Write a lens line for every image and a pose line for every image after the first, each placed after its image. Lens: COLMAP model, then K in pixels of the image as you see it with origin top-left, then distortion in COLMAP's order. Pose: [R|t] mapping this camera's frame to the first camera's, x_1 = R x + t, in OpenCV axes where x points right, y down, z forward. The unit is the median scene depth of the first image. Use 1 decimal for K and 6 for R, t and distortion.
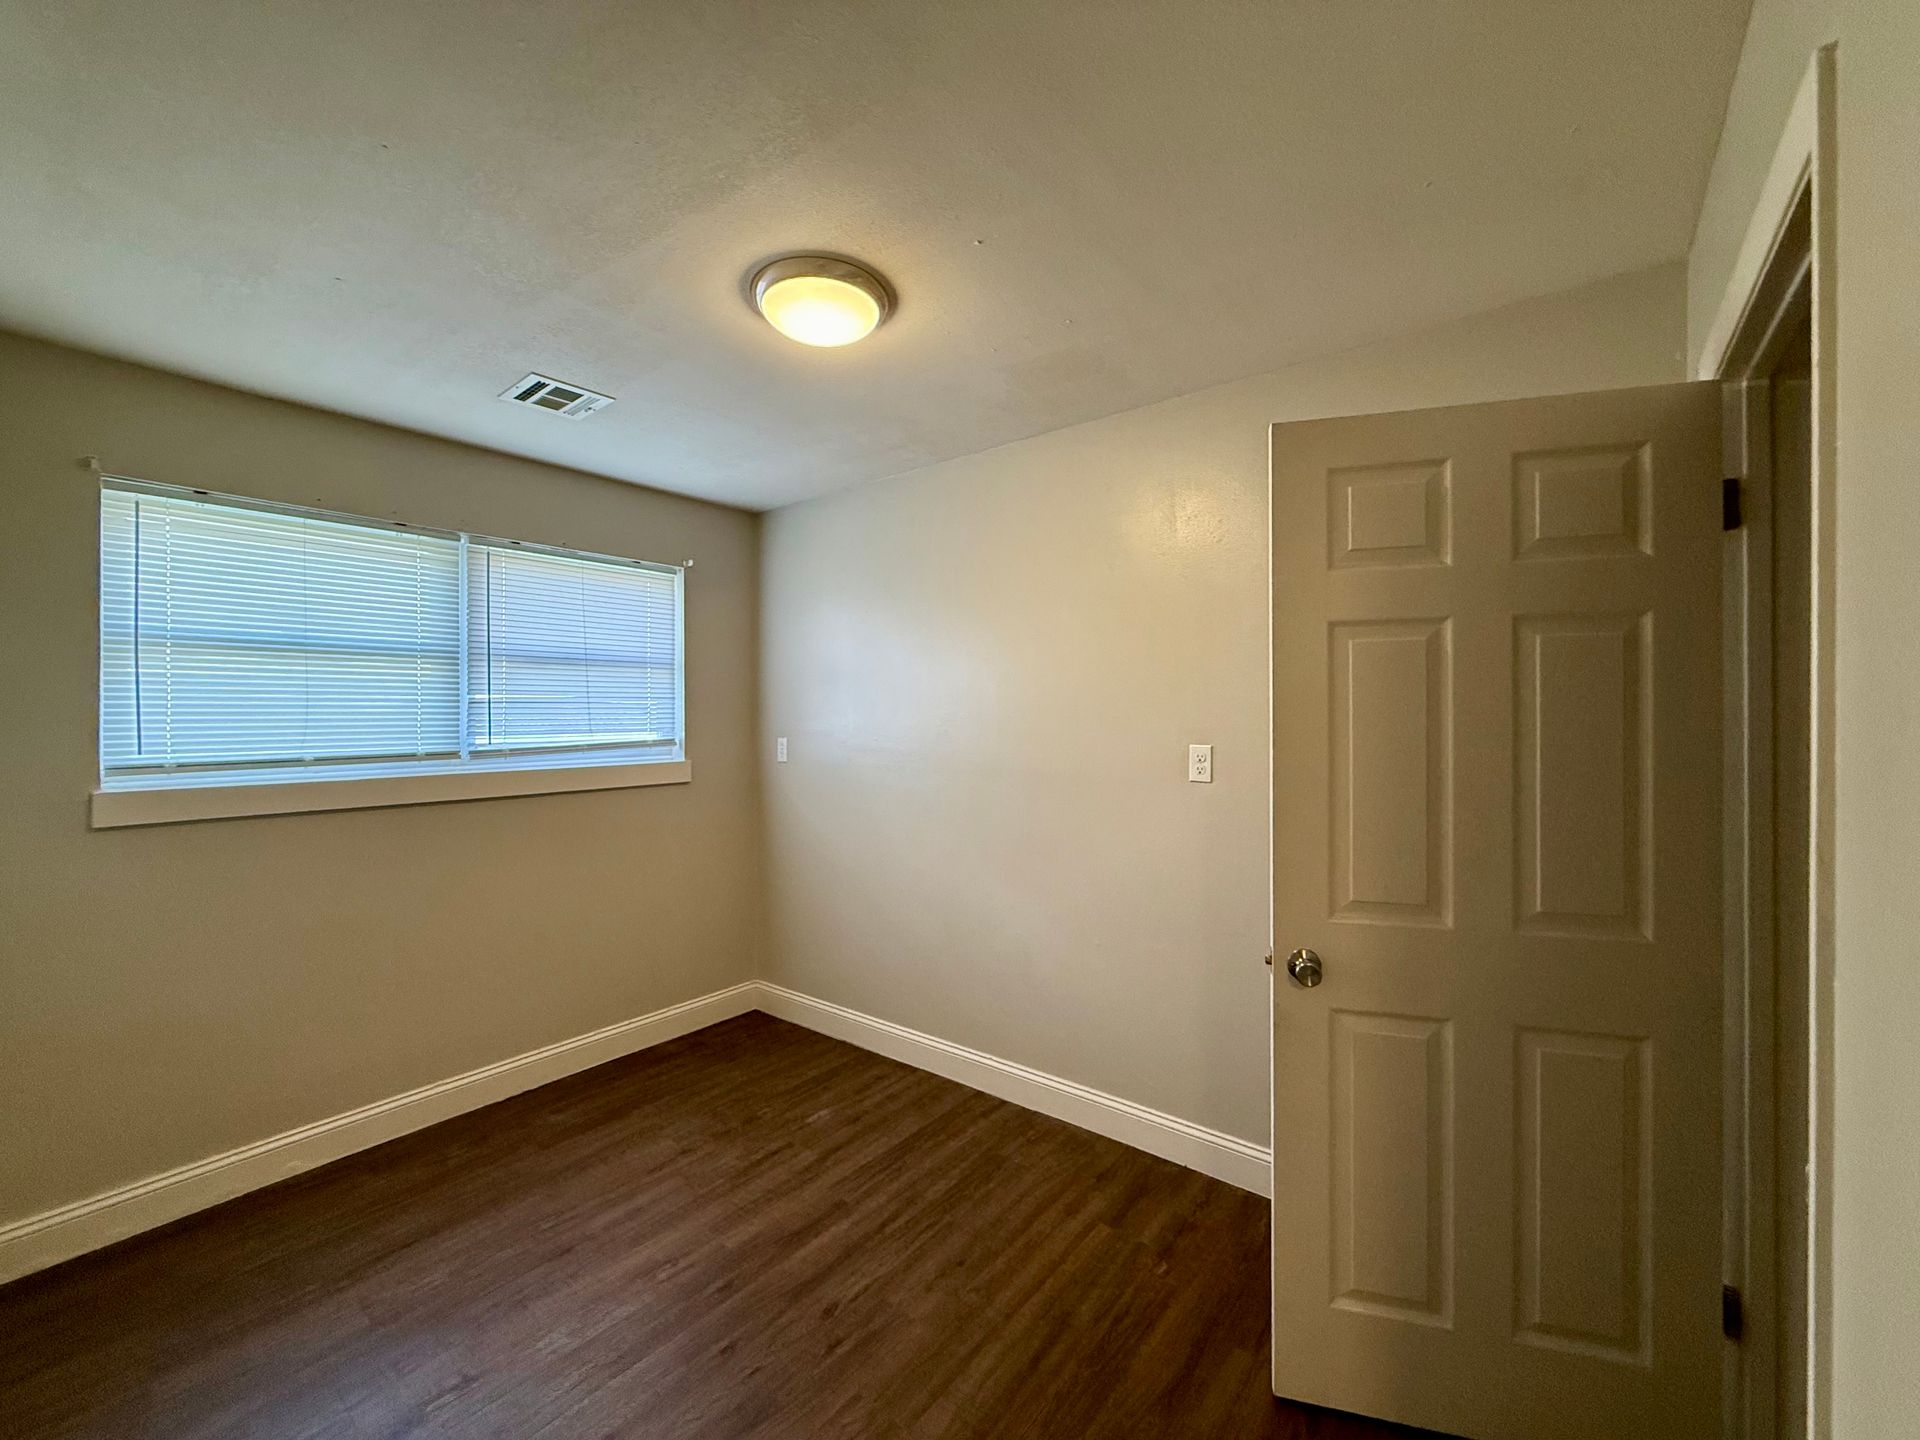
lens RADIAL K [[736.9, 0, 928.9], [0, 736.9, 715.6], [0, 0, 1]] dist [-0.000079, 0.000064]
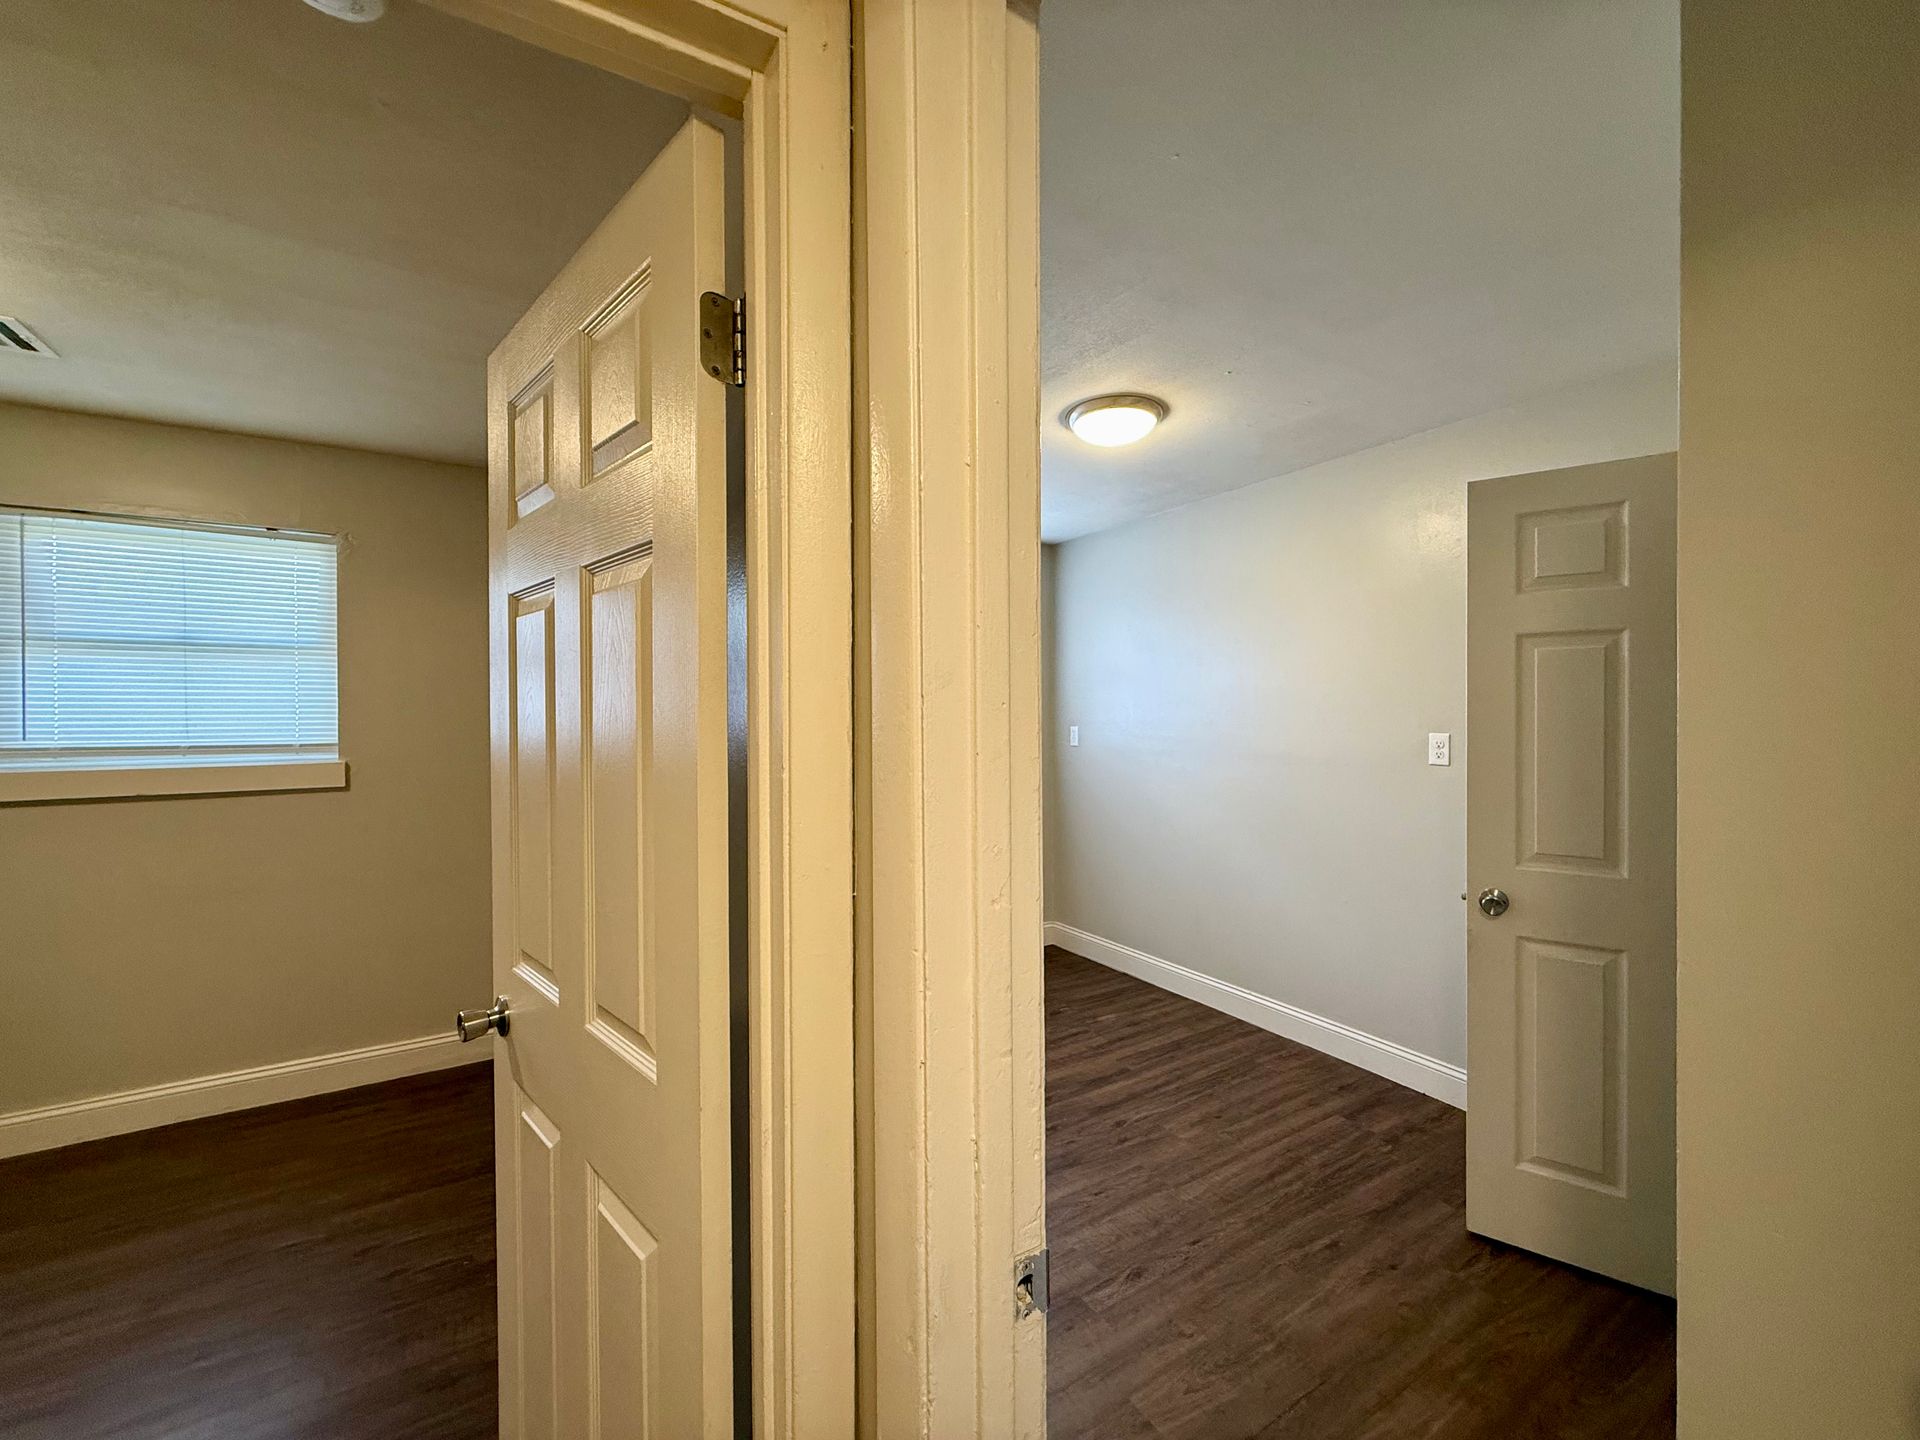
lens RADIAL K [[769.4, 0, 966.8], [0, 769.4, 716.0], [0, 0, 1]] dist [-0.001427, 0.000092]
pose [[0.953807, 0.001204, -0.300417, 0.027876], [0.001788, 0.999952, 0.009683, -0.000622], [0.300414, -0.009773, 0.953759, -0.476427]]
